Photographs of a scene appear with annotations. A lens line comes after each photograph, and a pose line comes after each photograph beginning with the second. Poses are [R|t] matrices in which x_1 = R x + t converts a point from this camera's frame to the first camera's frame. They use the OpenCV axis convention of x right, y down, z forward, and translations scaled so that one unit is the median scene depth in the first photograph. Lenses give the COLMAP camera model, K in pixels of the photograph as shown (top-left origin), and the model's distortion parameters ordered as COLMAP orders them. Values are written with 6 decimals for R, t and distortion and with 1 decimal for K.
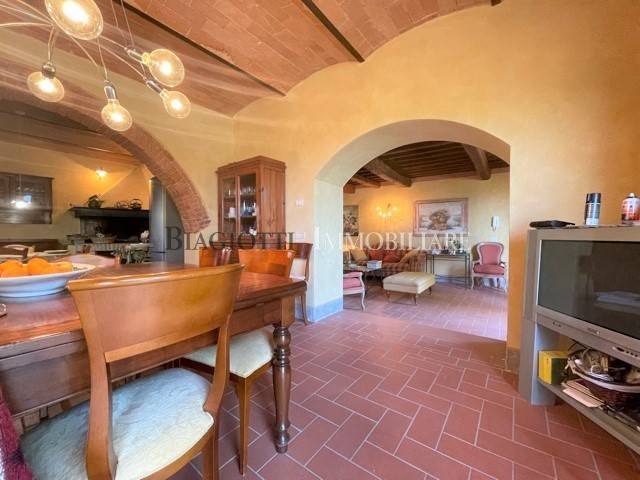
lens RADIAL K [[257.8, 0, 319.9], [0, 257.8, 241.4], [0, 0, 1]] dist [-0.000662, 0.000568]
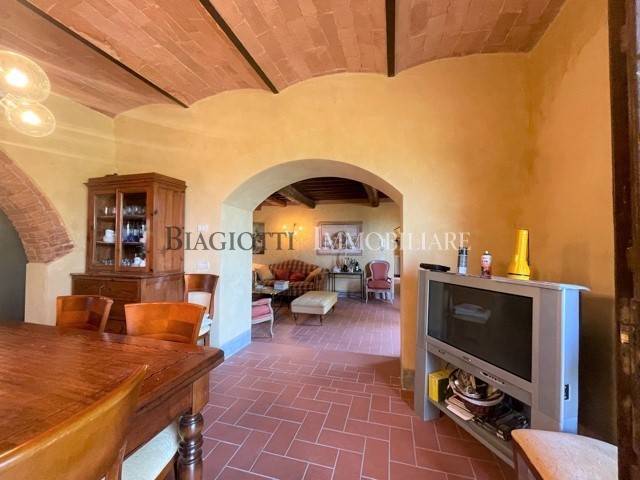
lens RADIAL K [[257.8, 0, 319.6], [0, 257.8, 240.8], [0, 0, 1]] dist [-0.000662, 0.000568]
pose [[0.930810, 0.014333, 0.365222, -0.029737], [0.002028, 0.999013, -0.044374, -0.067998], [-0.365498, 0.042045, 0.929862, 0.027925]]
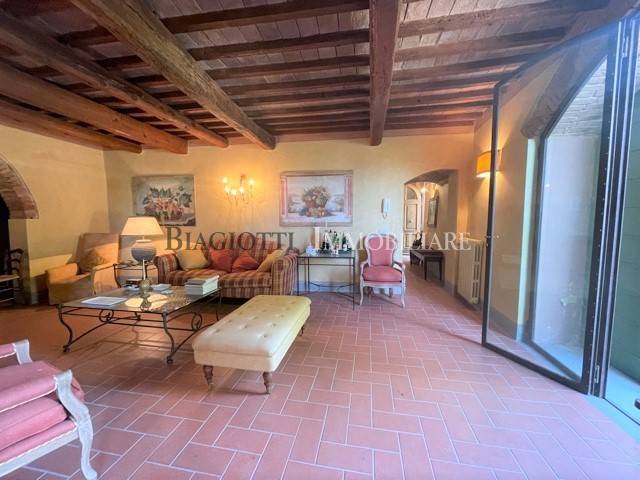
lens RADIAL K [[257.8, 0, 321.7], [0, 257.8, 241.4], [0, 0, 1]] dist [-0.000662, 0.000568]
pose [[0.899264, -0.039751, 0.435596, 0.382754], [0.012057, 0.997736, 0.066159, -0.052544], [-0.437240, -0.054243, 0.897708, 0.814961]]
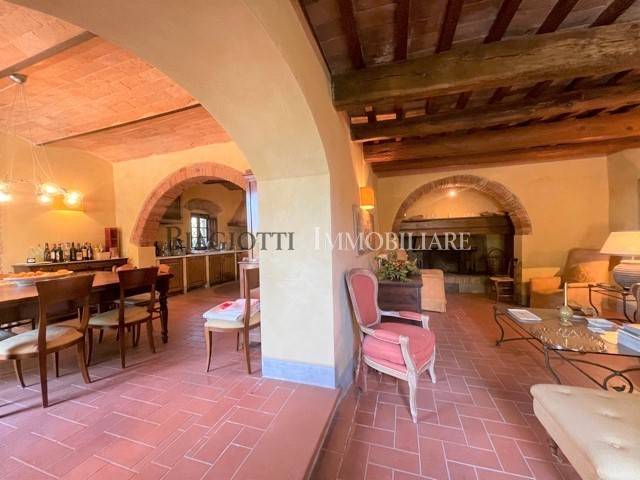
lens RADIAL K [[257.8, 0, 316.3], [0, 257.8, 238.2], [0, 0, 1]] dist [-0.000662, 0.000568]
pose [[0.313241, -0.009097, -0.949630, 0.727821], [0.008967, 0.999938, -0.006621, -0.077321], [0.949631, -0.006441, 0.313303, 0.905697]]
